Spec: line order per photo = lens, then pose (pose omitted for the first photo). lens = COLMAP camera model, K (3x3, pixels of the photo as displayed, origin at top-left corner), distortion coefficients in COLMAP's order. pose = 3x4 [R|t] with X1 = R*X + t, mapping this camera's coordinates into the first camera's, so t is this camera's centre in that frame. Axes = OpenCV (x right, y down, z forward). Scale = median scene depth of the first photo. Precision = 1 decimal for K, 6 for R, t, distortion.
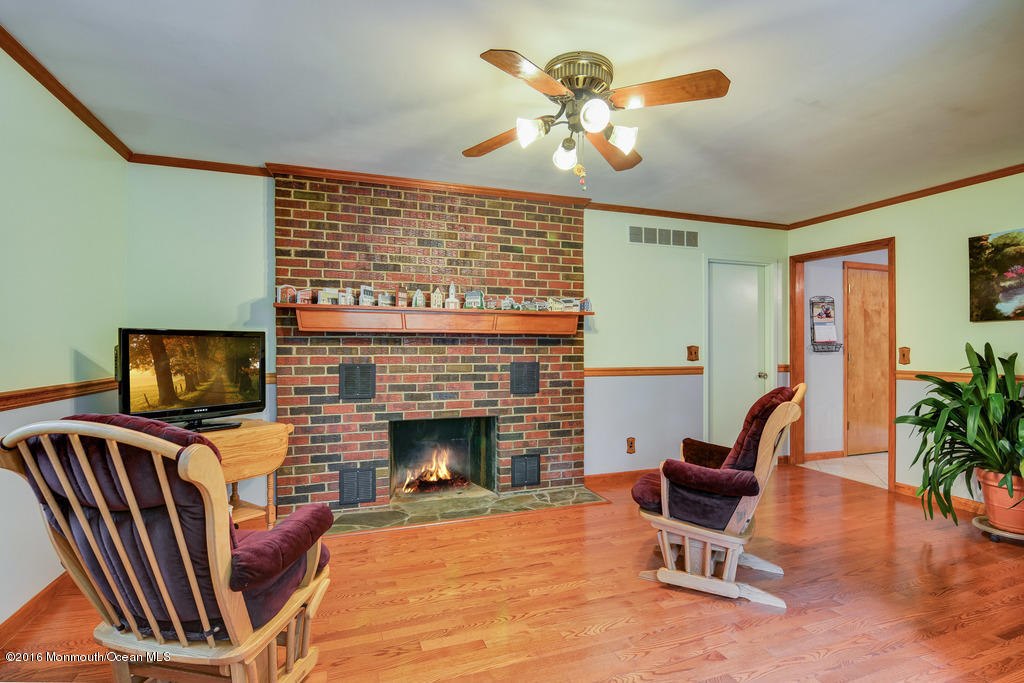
lens RADIAL K [[487.1, 0, 512.0], [0, 487.1, 348.0], [0, 0, 1]] dist [-0.022654, -0.000001]
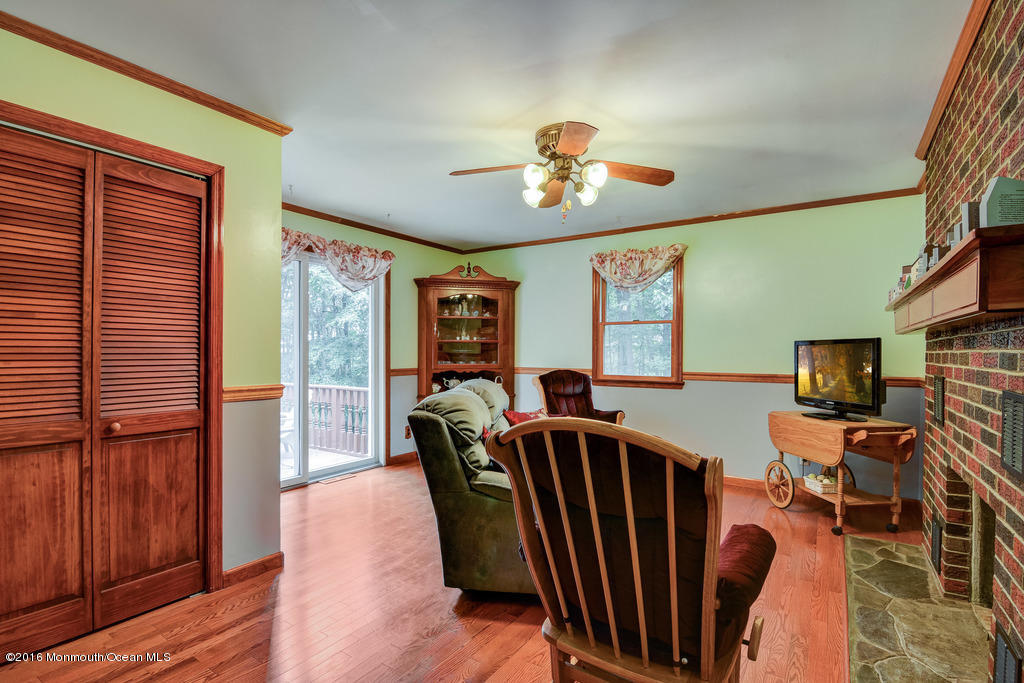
lens RADIAL K [[487.1, 0, 513.9], [0, 487.1, 349.2], [0, 0, 1]] dist [-0.022654, -0.000001]
pose [[-0.812251, -0.006237, -0.583274, 0.727191], [0.001809, 0.999911, -0.013211, 0.003049], [0.583305, -0.011786, -0.812168, 1.436845]]
